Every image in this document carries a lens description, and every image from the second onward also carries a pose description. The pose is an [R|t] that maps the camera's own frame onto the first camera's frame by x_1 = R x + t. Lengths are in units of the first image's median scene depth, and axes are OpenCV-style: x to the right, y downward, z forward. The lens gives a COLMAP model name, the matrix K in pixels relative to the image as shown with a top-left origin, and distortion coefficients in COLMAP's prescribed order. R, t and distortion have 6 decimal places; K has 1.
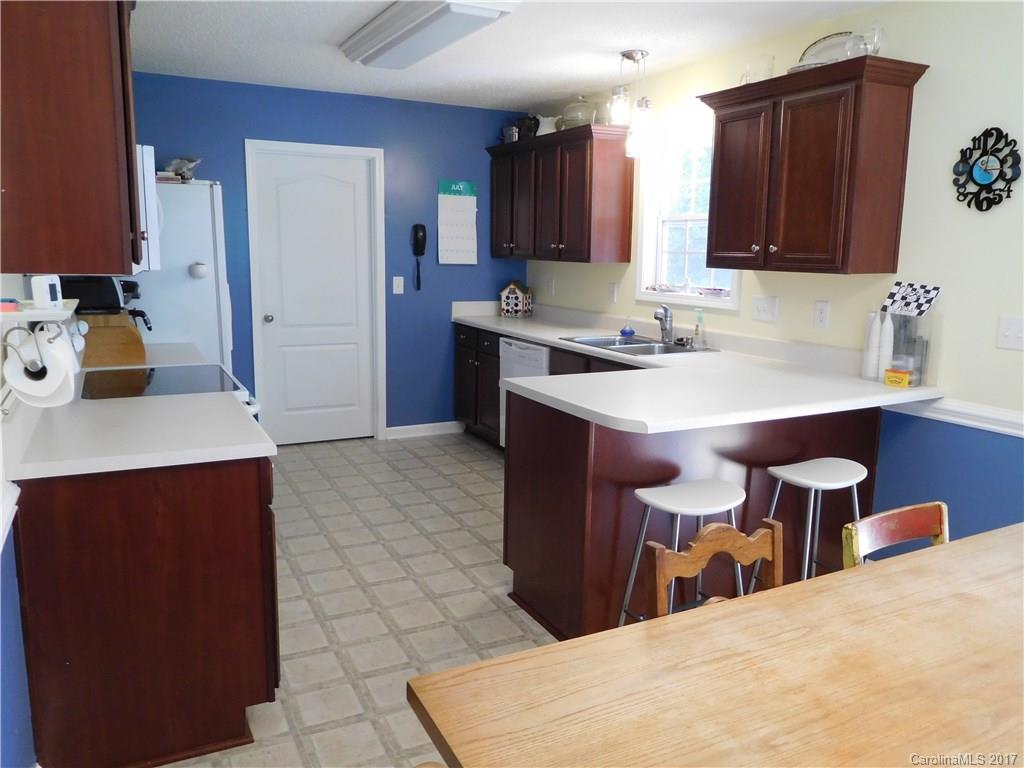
lens RADIAL K [[770.3, 0, 512.0], [0, 770.3, 384.0], [0, 0, 1]] dist [-0.004114, -0.003800]
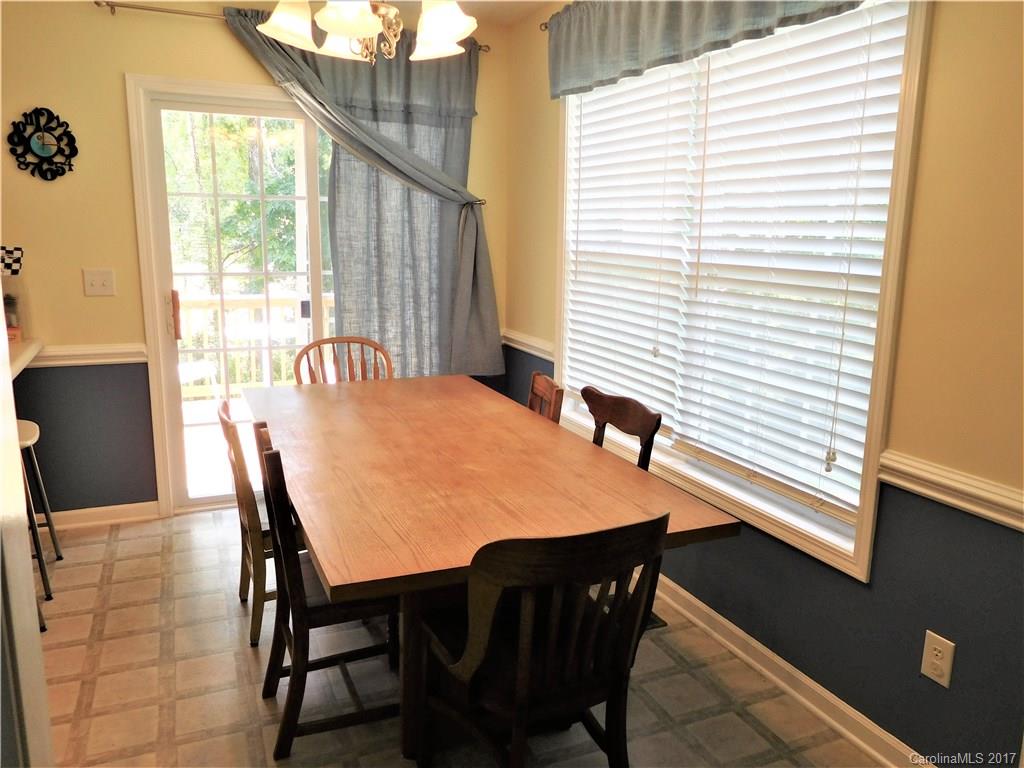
lens RADIAL K [[770.3, 0, 512.0], [0, 770.3, 384.0], [0, 0, 1]] dist [-0.004114, -0.003800]
pose [[0.051170, -0.204438, 0.977541, -0.469253], [0.151600, 0.969070, 0.194731, -0.040543], [-0.987116, 0.138231, 0.080581, 0.222869]]
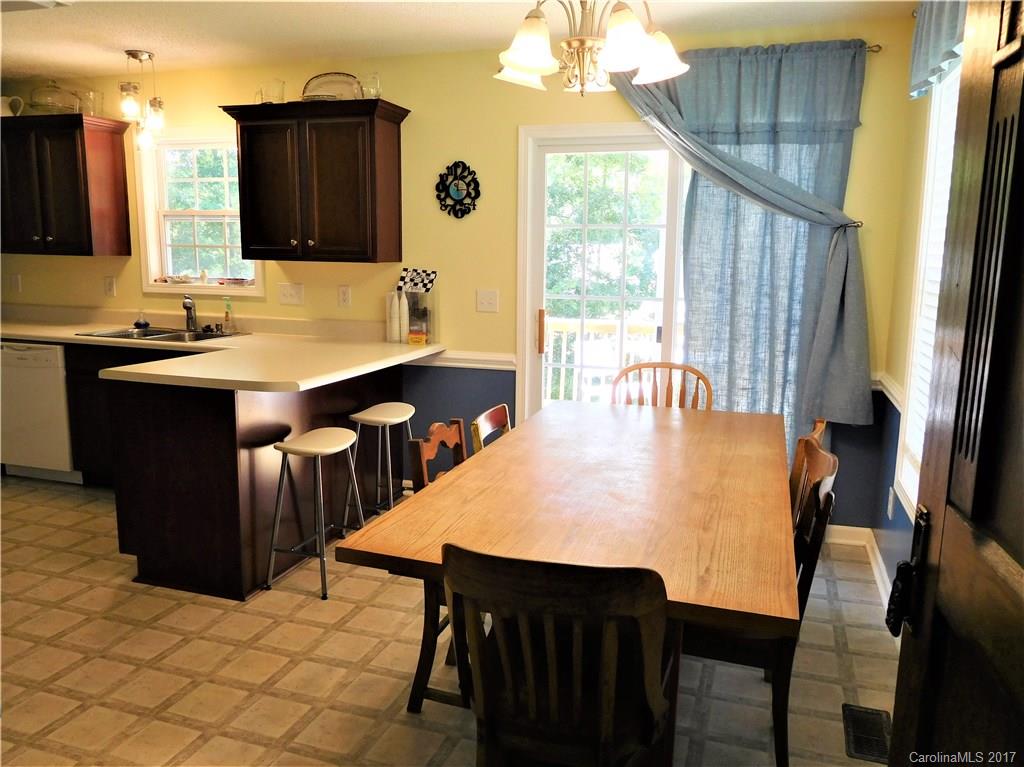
lens RADIAL K [[795.9, 0, 512.0], [0, 795.9, 383.5], [0, 0, 1]] dist [-0.003737, -0.005382]
pose [[0.707787, -0.115759, 0.696877, -0.343492], [0.114550, 0.992234, 0.048478, 0.020291], [-0.697077, 0.045515, 0.715551, -0.112909]]
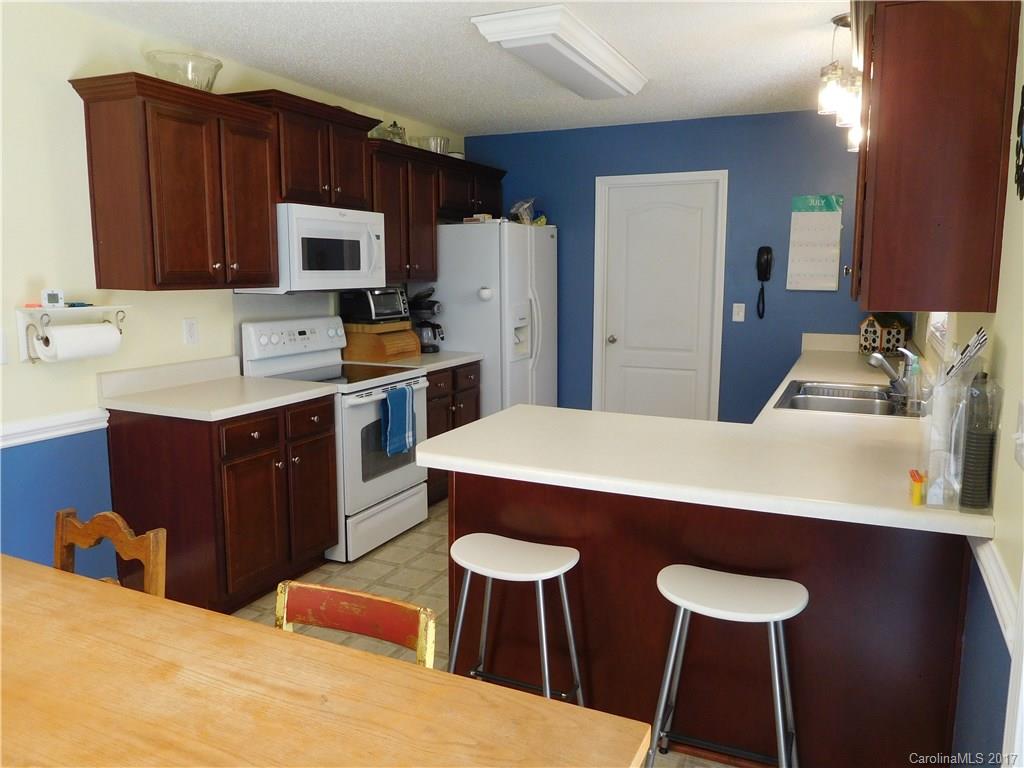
lens RADIAL K [[770.6, 0, 512.0], [0, 770.6, 384.0], [0, 0, 1]] dist [-0.045361, -0.001885]
pose [[0.599490, 0.098782, -0.794263, 0.730675], [-0.126553, 0.991570, 0.027802, -0.055608], [0.790314, 0.083849, 0.606937, 0.380218]]
